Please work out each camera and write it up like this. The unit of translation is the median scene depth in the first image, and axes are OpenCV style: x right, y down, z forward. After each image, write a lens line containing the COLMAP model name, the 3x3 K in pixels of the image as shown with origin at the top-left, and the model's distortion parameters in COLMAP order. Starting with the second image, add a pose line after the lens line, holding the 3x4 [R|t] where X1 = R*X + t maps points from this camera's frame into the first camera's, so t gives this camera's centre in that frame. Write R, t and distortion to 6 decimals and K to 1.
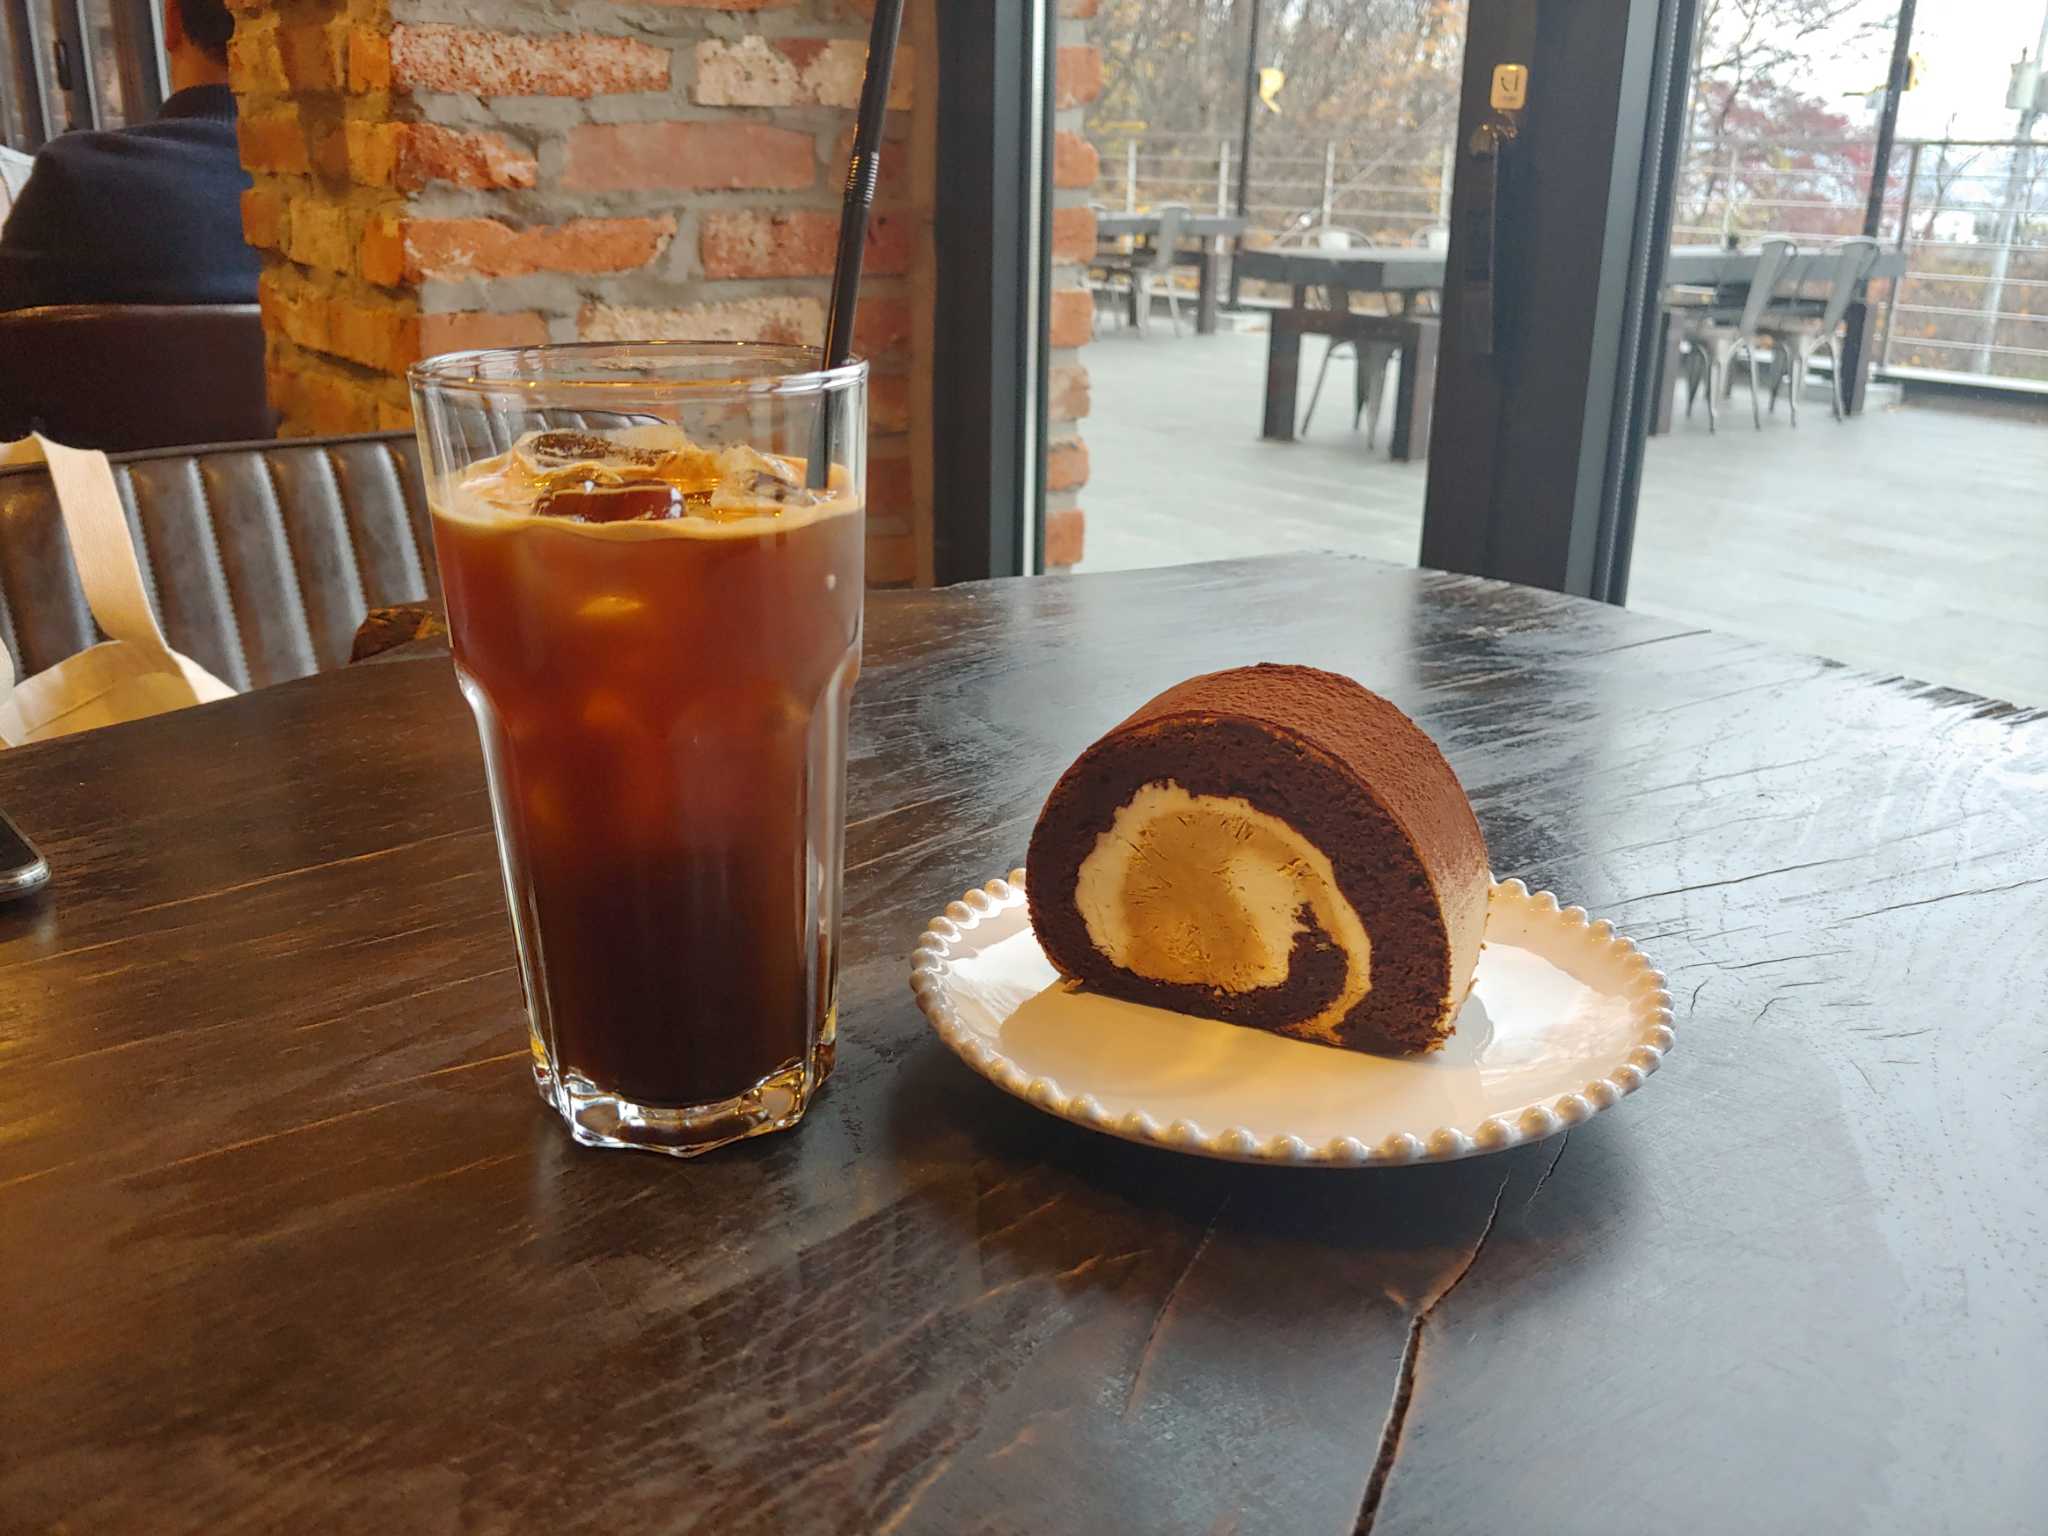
lens RADIAL K [[1760.1, 0, 1024.8], [0, 1760.1, 732.3], [0, 0, 1]] dist [0.183113, -0.441861]
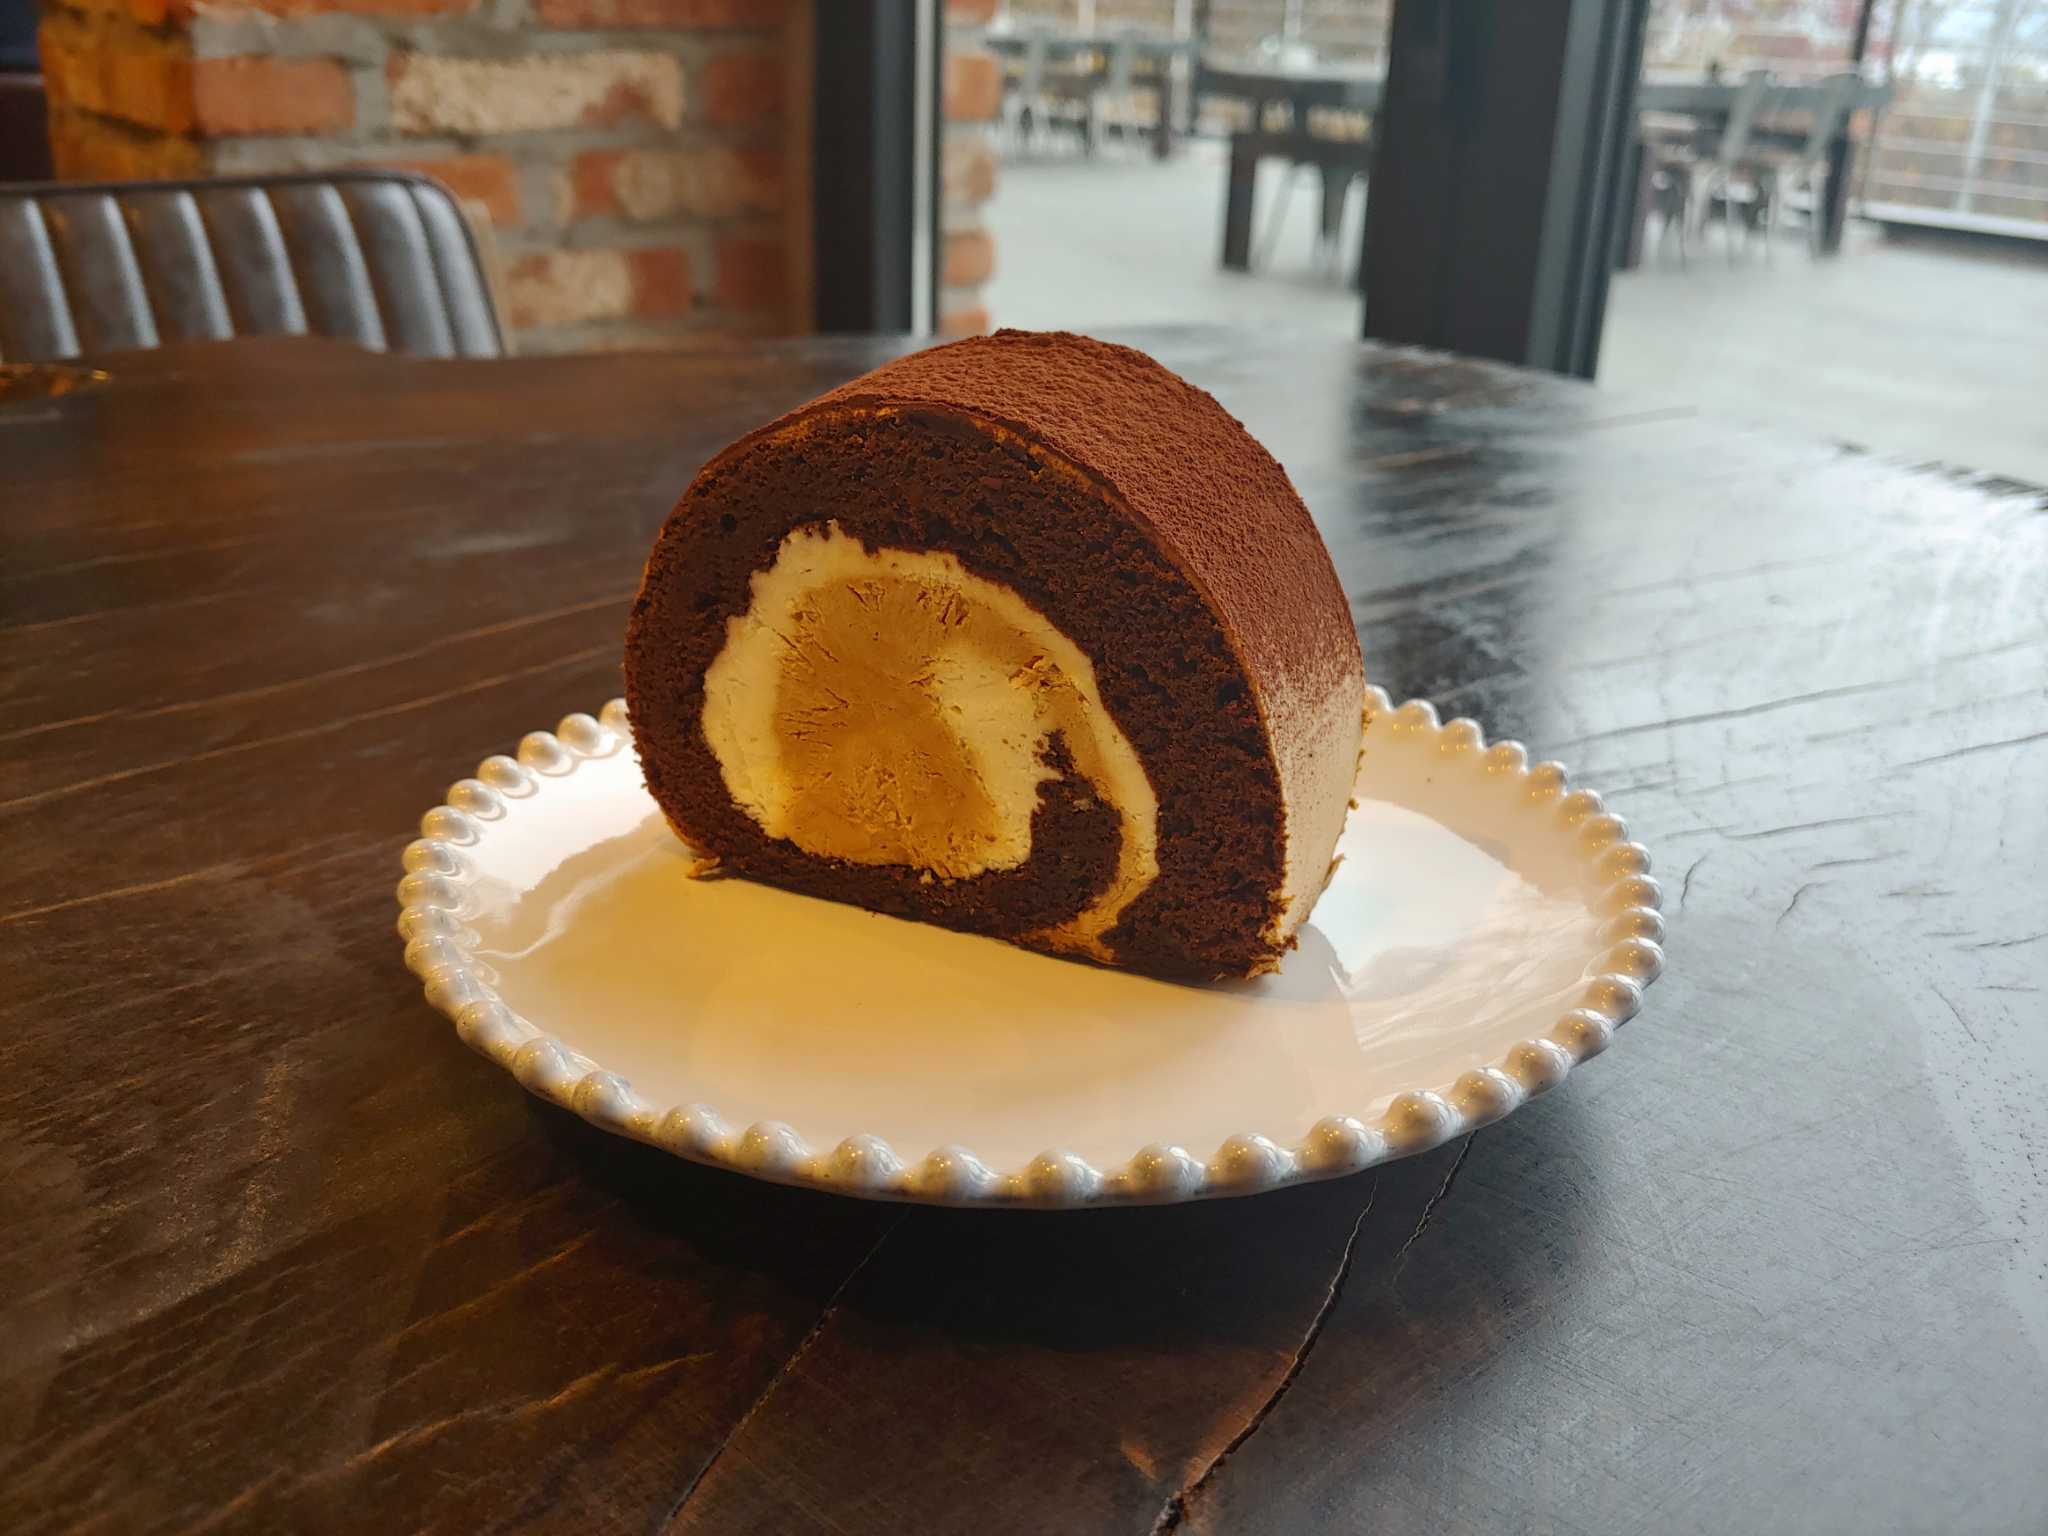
lens RADIAL K [[1760.1, 0, 1024.8], [0, 1760.1, 732.3], [0, 0, 1]] dist [0.183113, -0.441861]
pose [[0.999752, 0.006003, 0.021426, 0.133033], [-0.007693, 0.996789, 0.079705, 0.048622], [-0.020878, -0.079850, 0.996588, 0.403042]]
